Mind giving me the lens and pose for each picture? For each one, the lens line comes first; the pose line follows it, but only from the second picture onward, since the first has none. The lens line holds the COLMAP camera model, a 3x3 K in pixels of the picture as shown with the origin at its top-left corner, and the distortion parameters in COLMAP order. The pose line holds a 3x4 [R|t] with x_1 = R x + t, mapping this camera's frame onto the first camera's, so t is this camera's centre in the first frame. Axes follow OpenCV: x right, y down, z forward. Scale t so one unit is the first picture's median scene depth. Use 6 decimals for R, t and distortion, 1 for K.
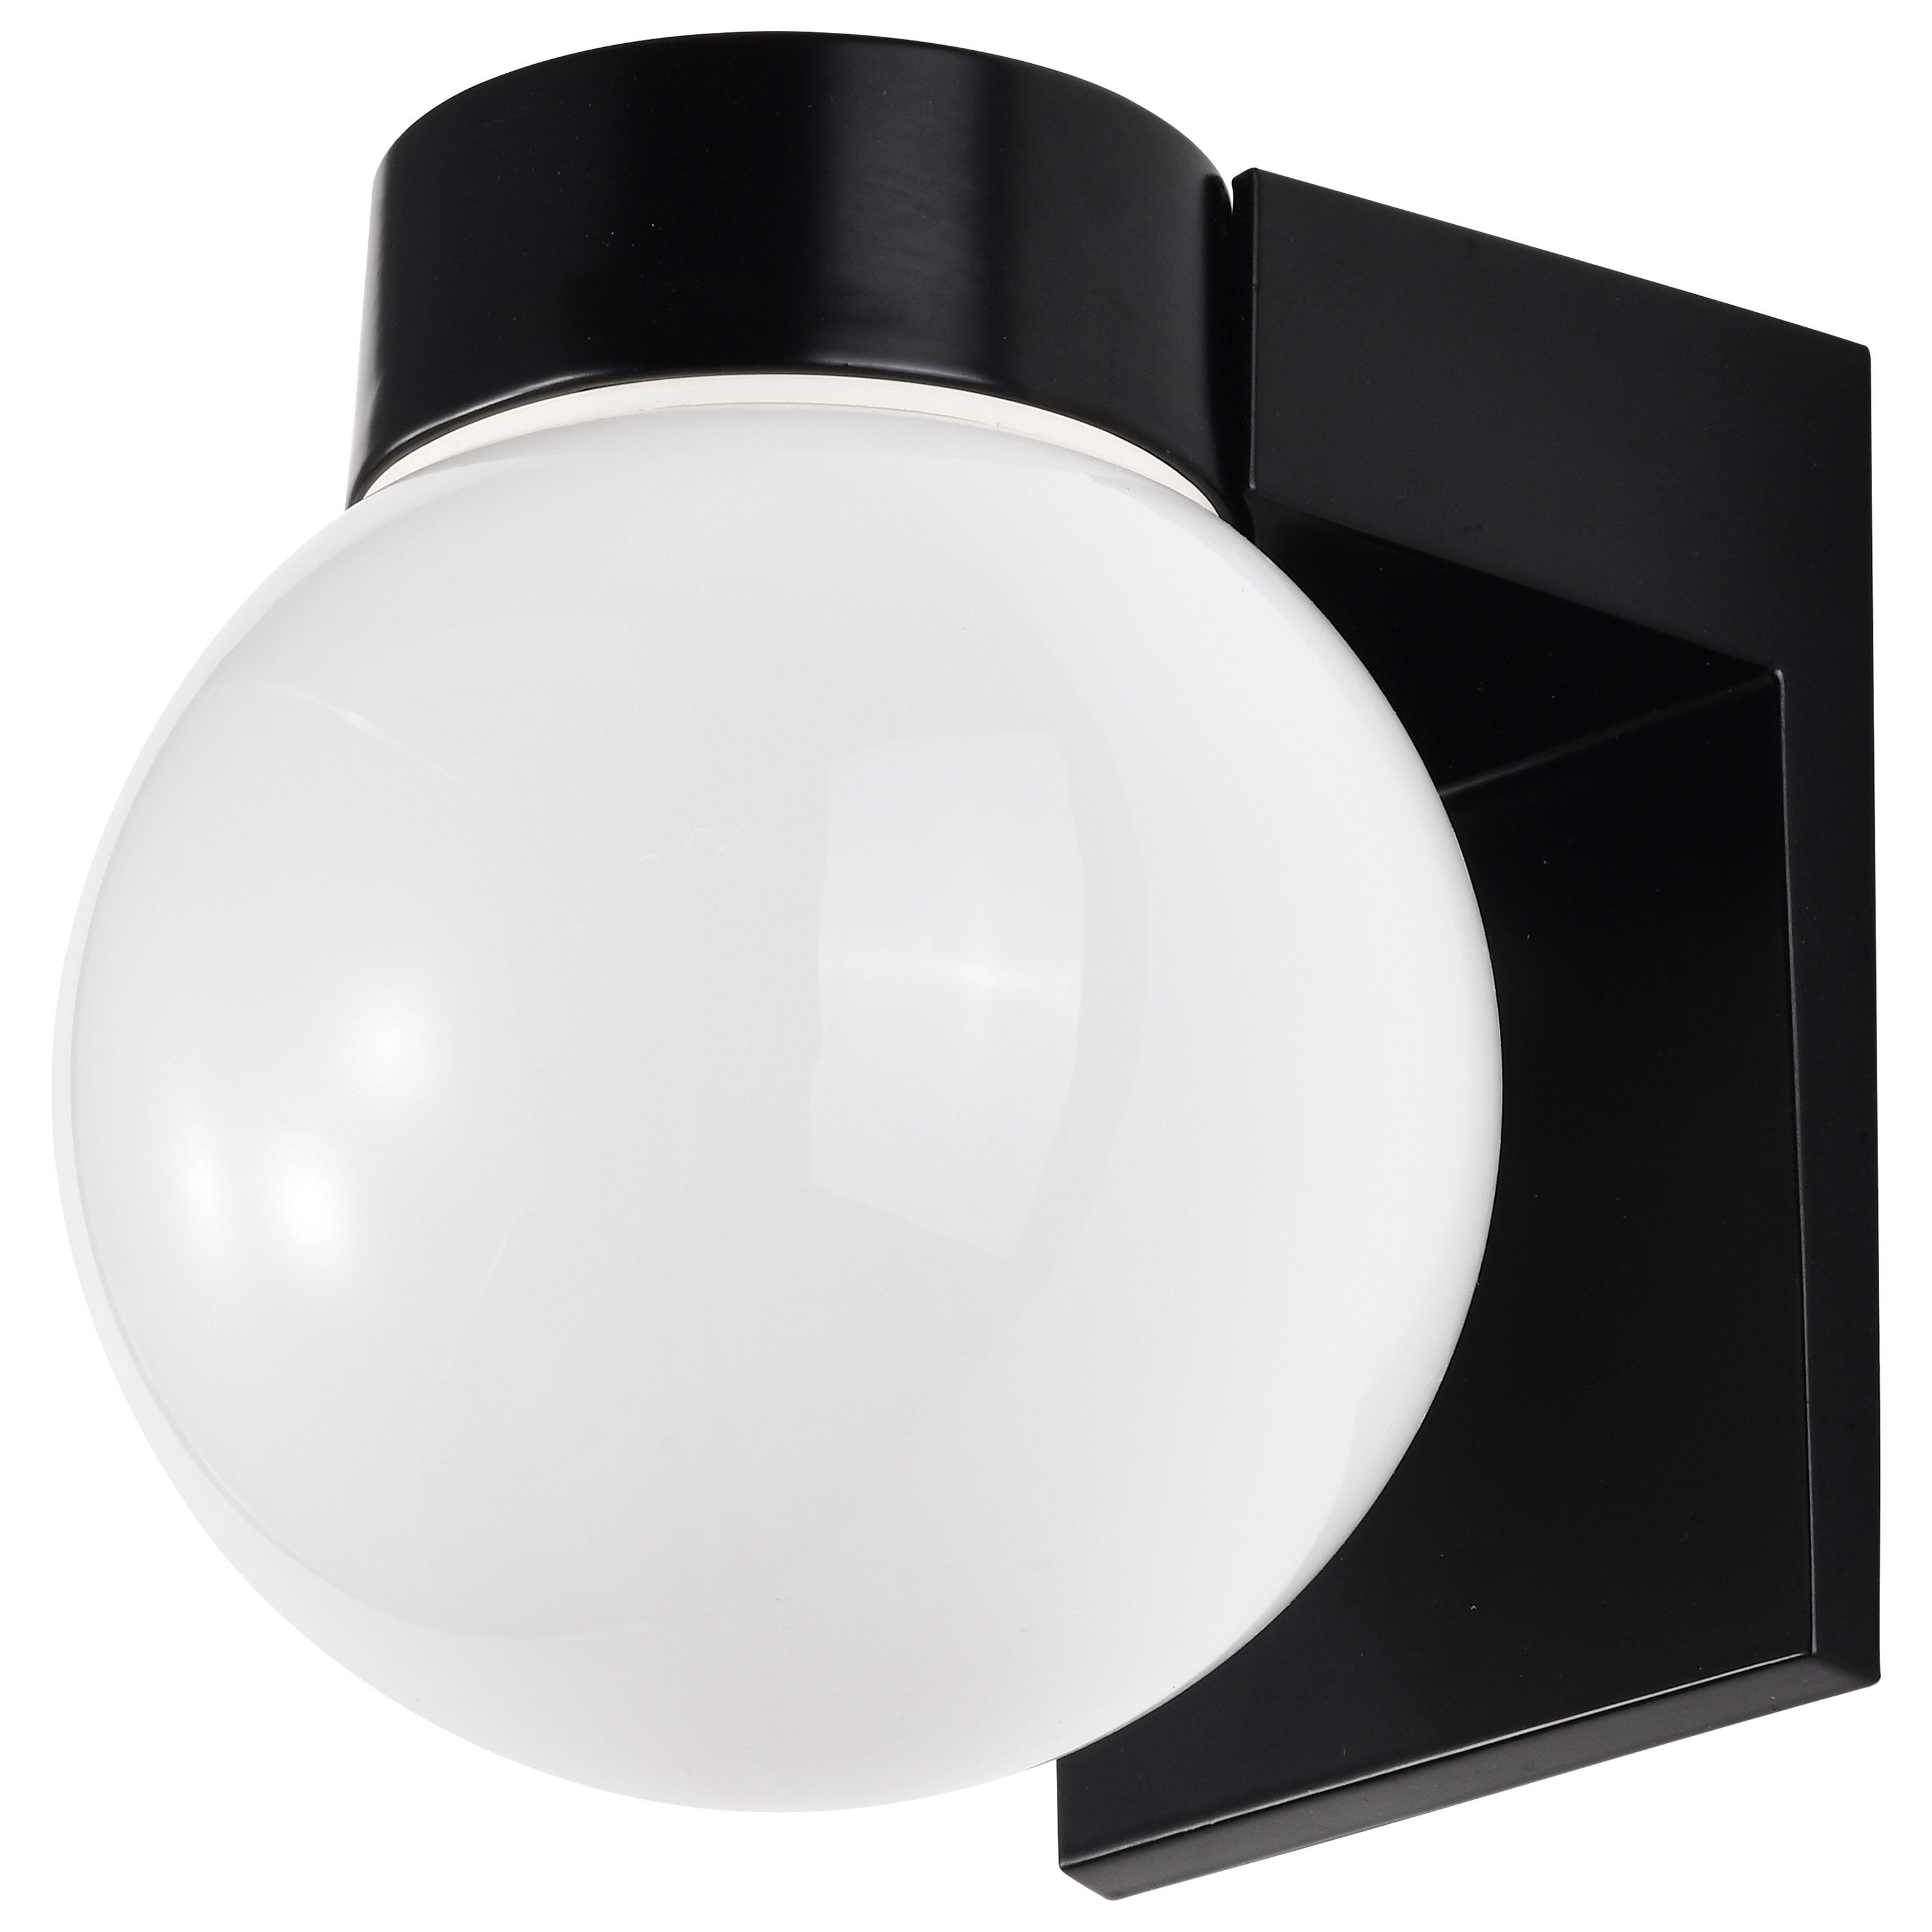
lens RADIAL K [[8448.5, 0, 966.0], [0, 8448.5, 966.0], [0, 0, 1]] dist [0.079139, -1.901516]
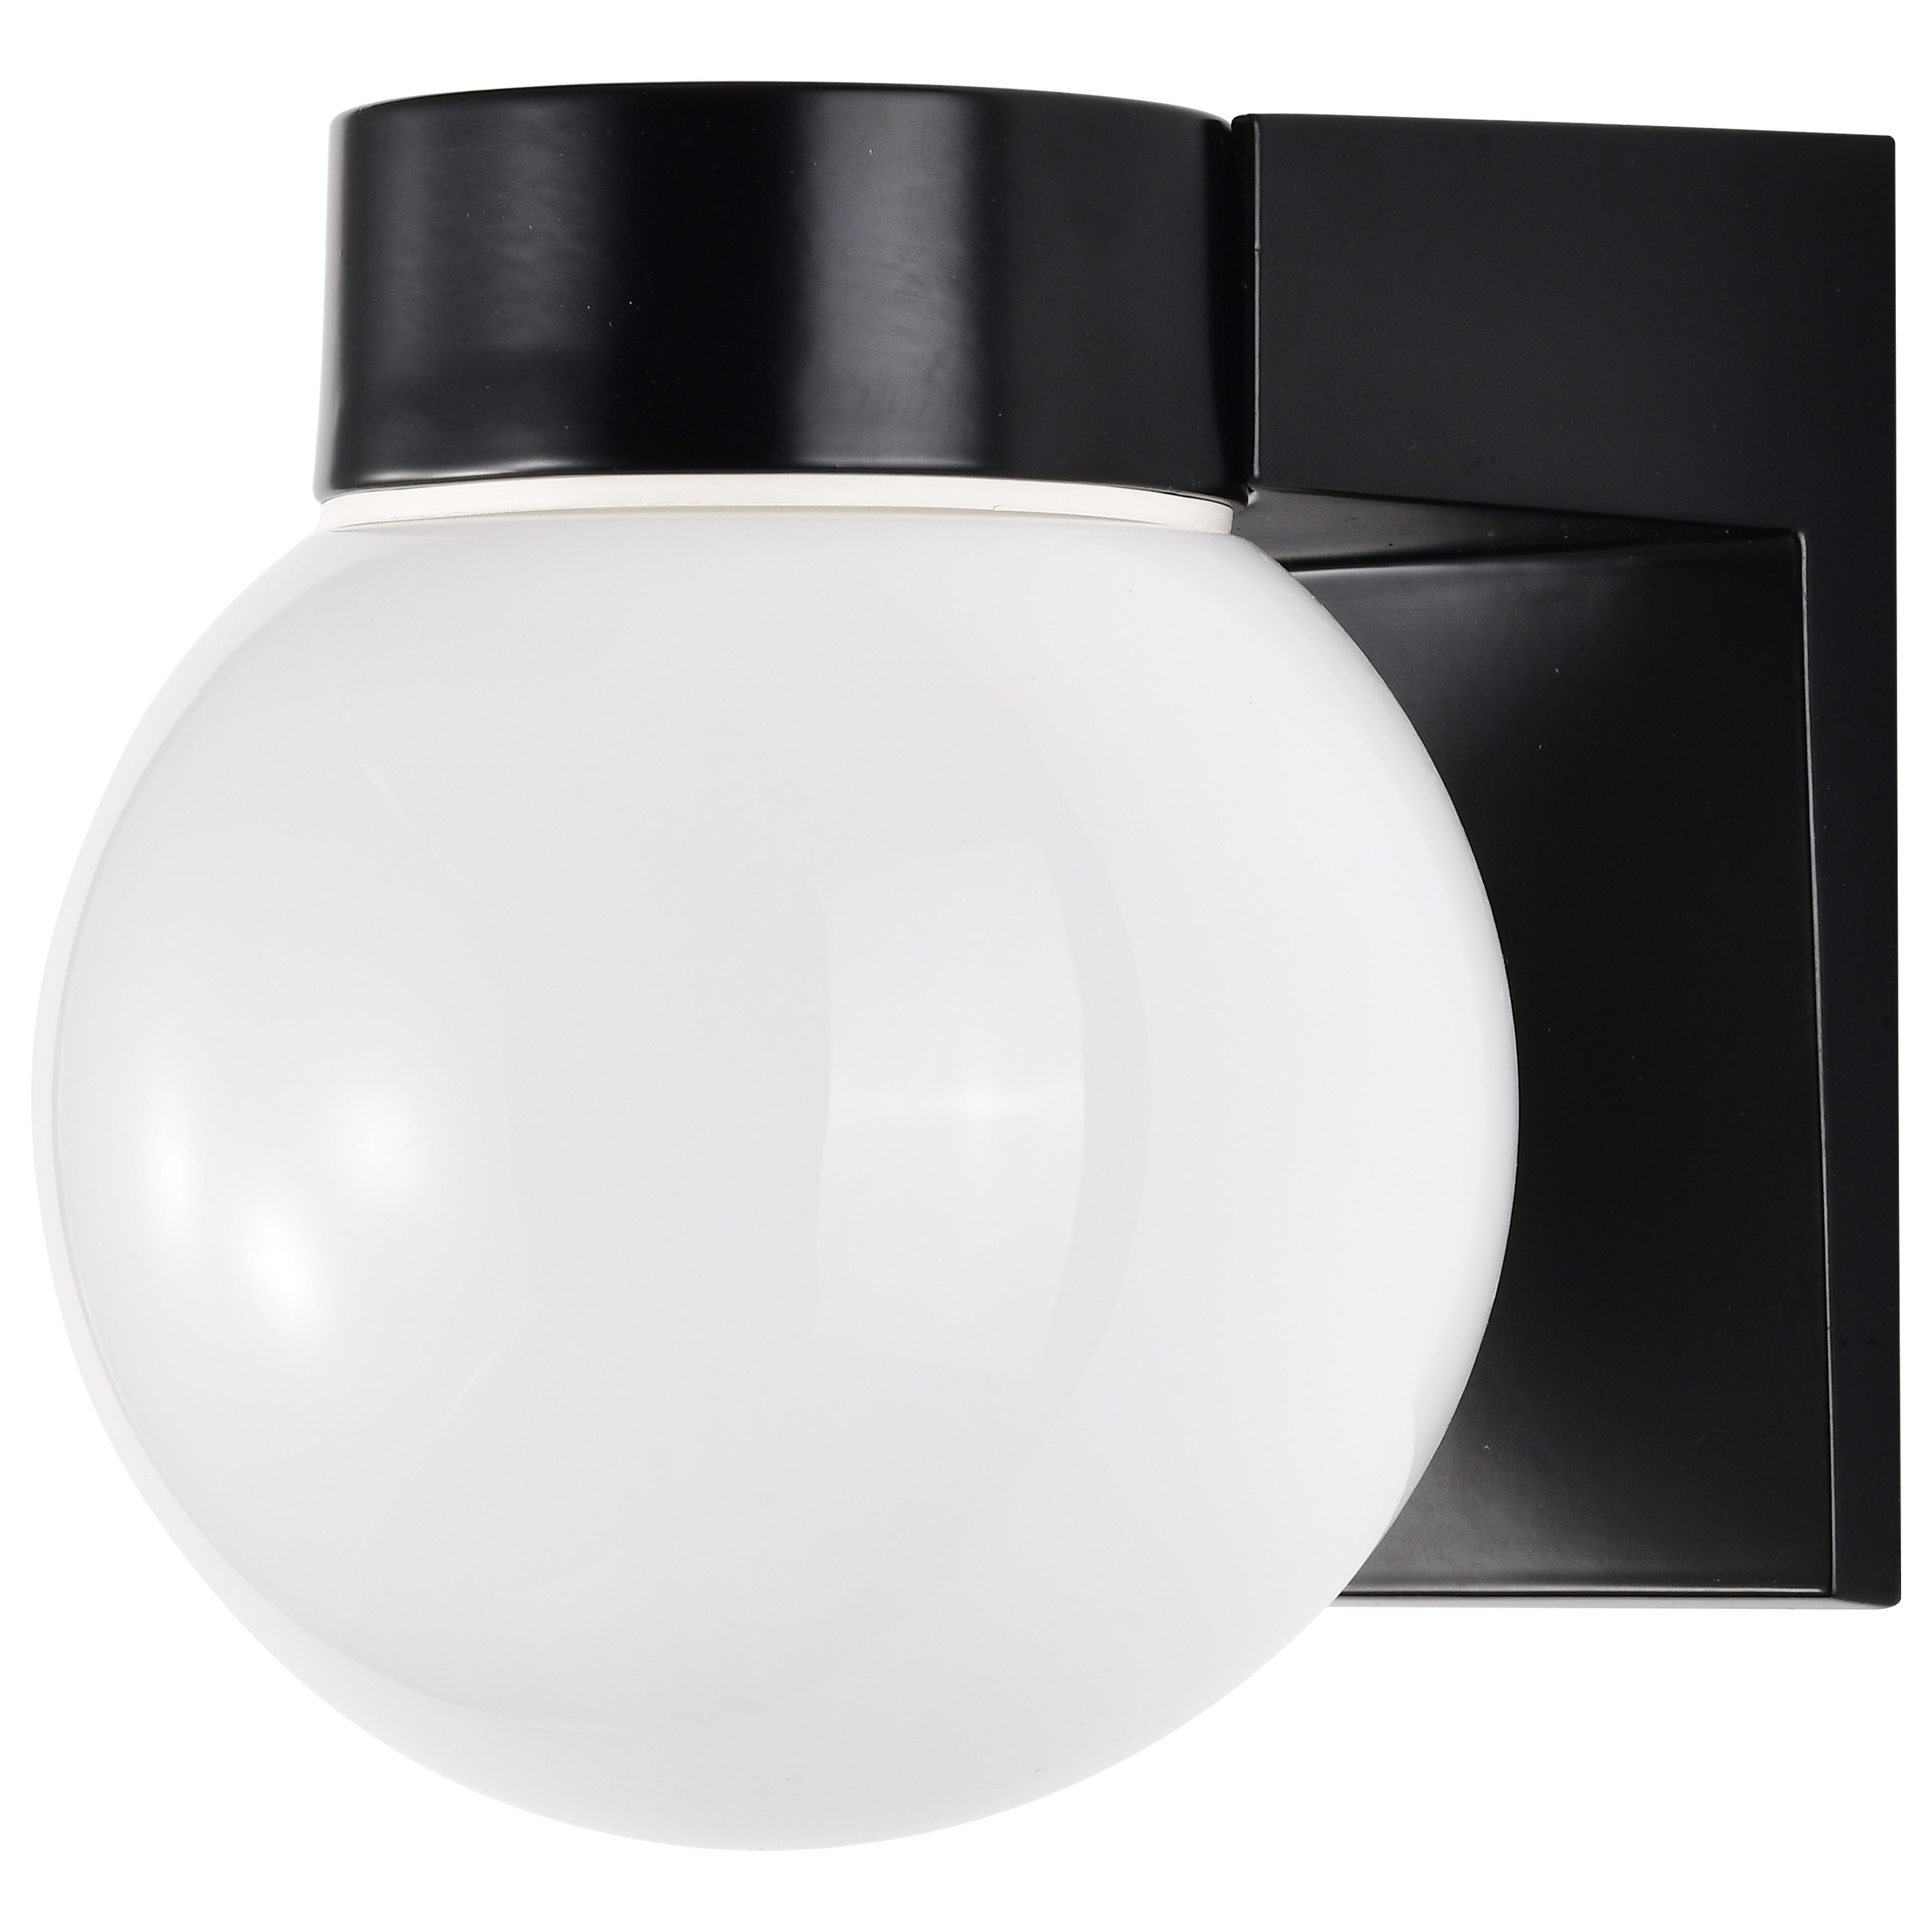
lens RADIAL K [[8448.5, 0, 966.0], [0, 8448.5, 966.0], [0, 0, 1]] dist [0.079139, -1.901516]
pose [[0.999895, -0.014448, 0.000624, -0.000706], [0.014128, 0.985163, 0.171039, -0.167966], [-0.003086, -0.171013, 0.985264, 0.041920]]
